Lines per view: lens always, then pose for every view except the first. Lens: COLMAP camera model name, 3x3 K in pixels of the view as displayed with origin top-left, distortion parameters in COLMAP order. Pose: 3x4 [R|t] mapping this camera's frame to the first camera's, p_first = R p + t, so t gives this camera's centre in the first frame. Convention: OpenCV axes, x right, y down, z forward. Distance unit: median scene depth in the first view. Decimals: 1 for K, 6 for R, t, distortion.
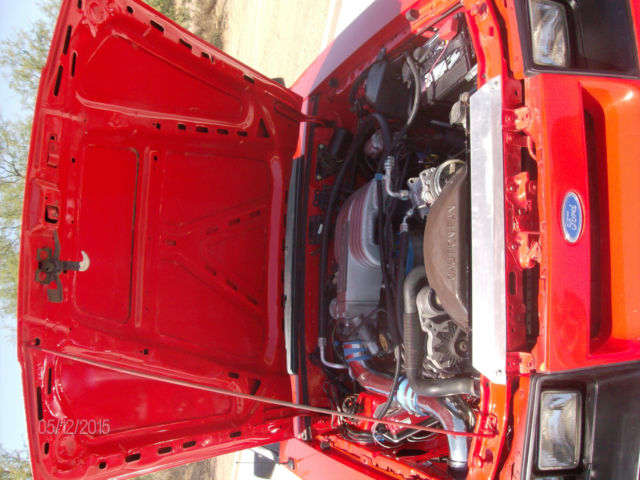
lens RADIAL K [[625.7, 0, 326.5], [0, 625.7, 281.4], [0, 0, 1]] dist [-0.113622, 0.000000]
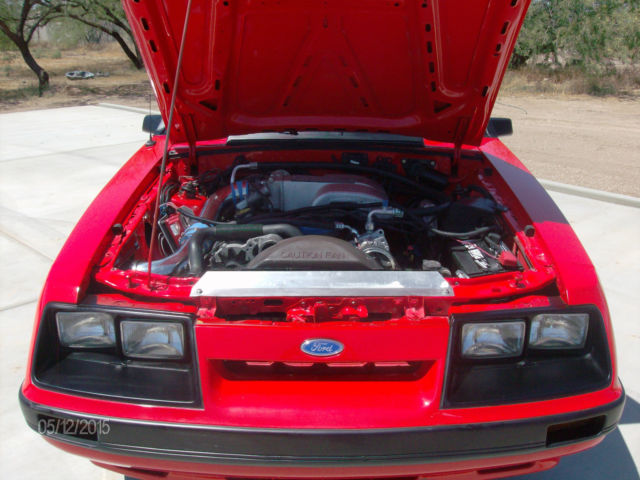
lens RADIAL K [[625.7, 0, 318.8], [0, 625.7, 240.4], [0, 0, 1]] dist [-0.113622, 0.000000]
pose [[0.012751, 0.998866, 0.045878, 0.094490], [-0.996126, 0.008696, 0.087511, -0.143153], [0.087013, -0.046816, 0.995107, -0.139963]]
